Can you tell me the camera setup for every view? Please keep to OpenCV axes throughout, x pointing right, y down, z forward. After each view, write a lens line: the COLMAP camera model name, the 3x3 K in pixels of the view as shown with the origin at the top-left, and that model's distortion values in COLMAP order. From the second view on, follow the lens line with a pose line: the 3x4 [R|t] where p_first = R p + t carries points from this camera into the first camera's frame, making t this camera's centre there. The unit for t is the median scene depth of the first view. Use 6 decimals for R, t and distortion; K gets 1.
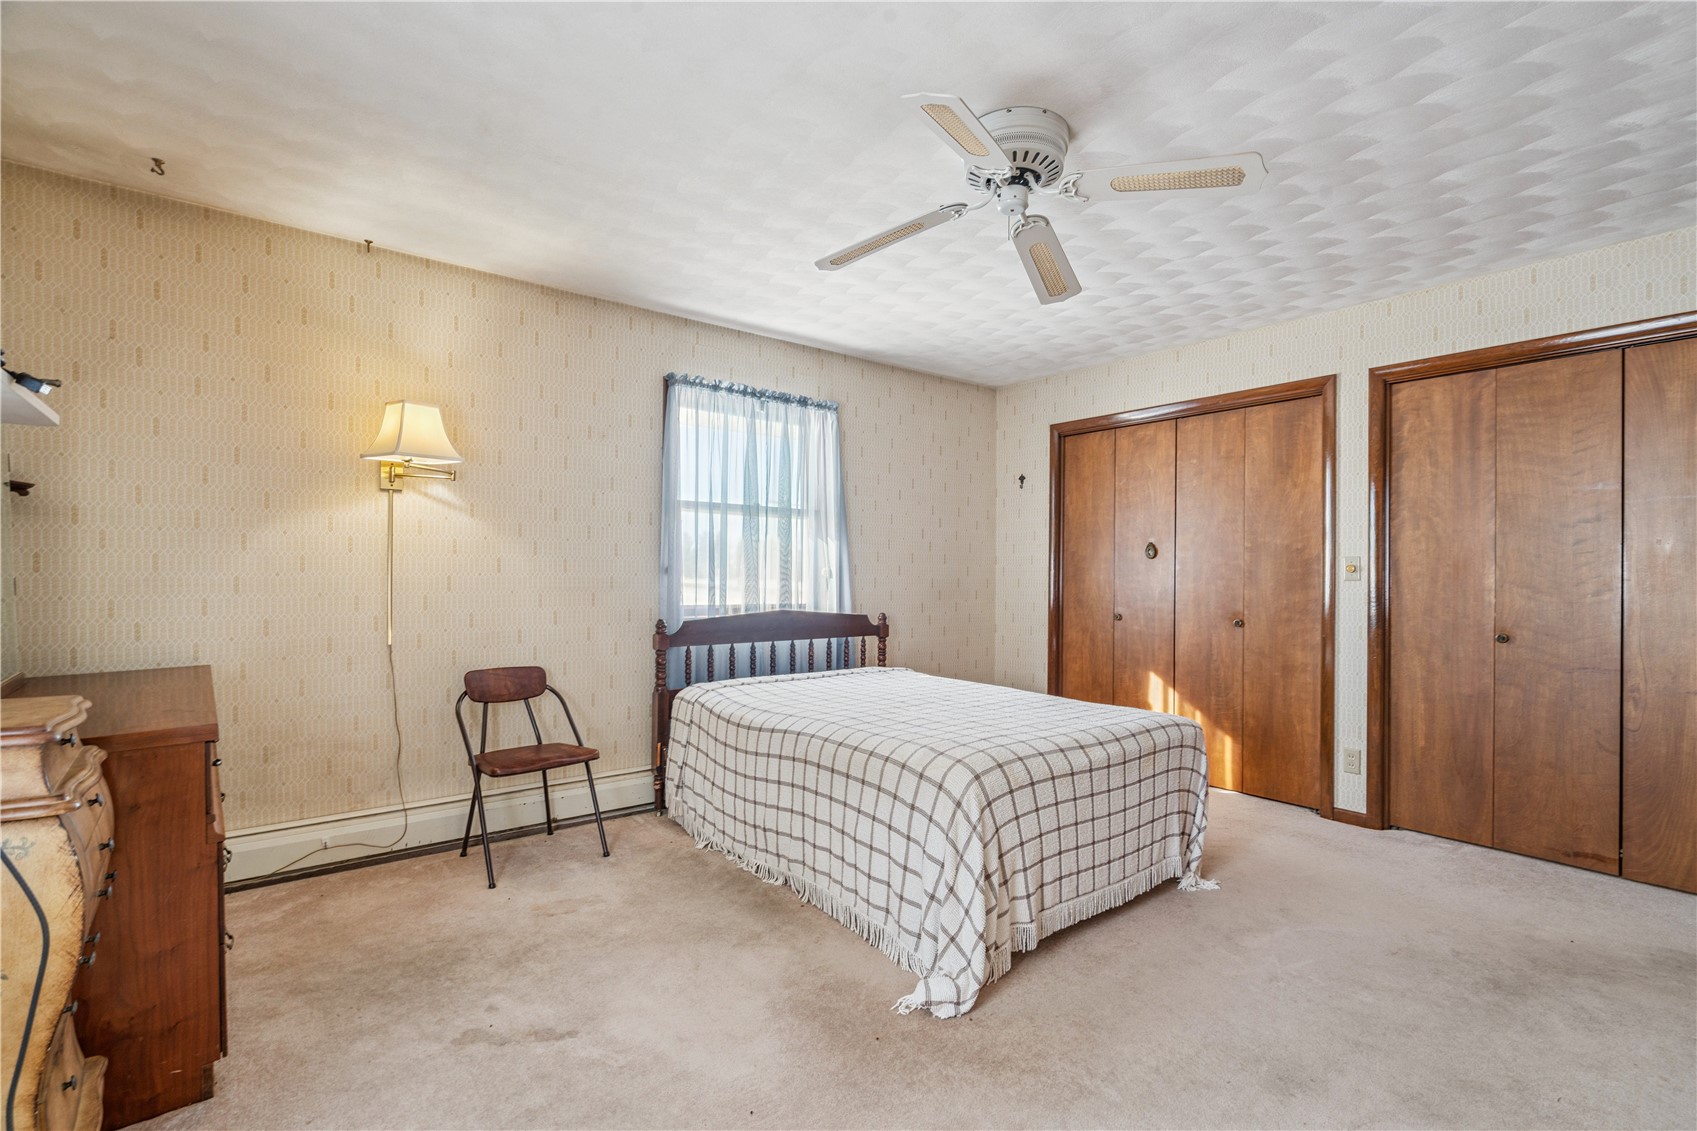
lens RADIAL K [[770.1, 0, 857.2], [0, 770.1, 570.4], [0, 0, 1]] dist [-0.004235, 0.003563]
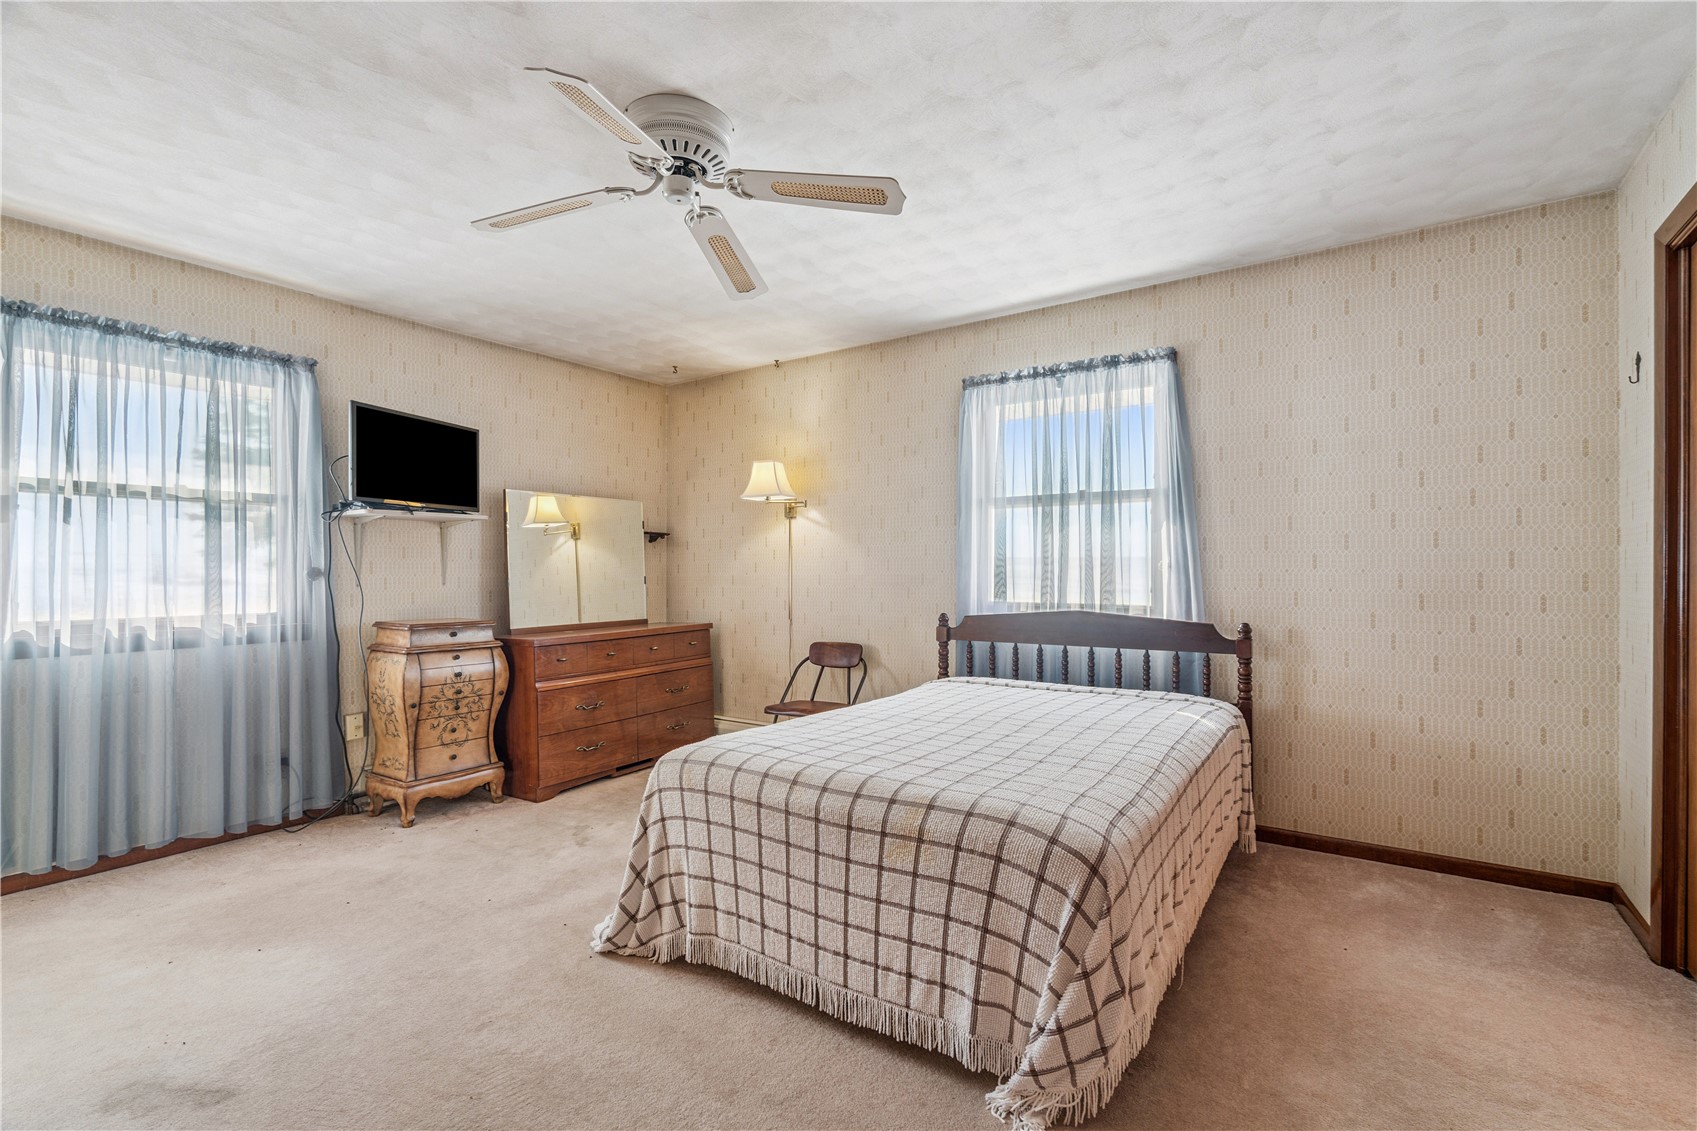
lens RADIAL K [[770.1, 0, 860.8], [0, 770.1, 570.2], [0, 0, 1]] dist [-0.004235, 0.003563]
pose [[0.296218, -0.010064, -0.955067, 0.687580], [0.011331, 0.999911, -0.007022, 0.009403], [0.955053, -0.008742, 0.296305, 0.528201]]
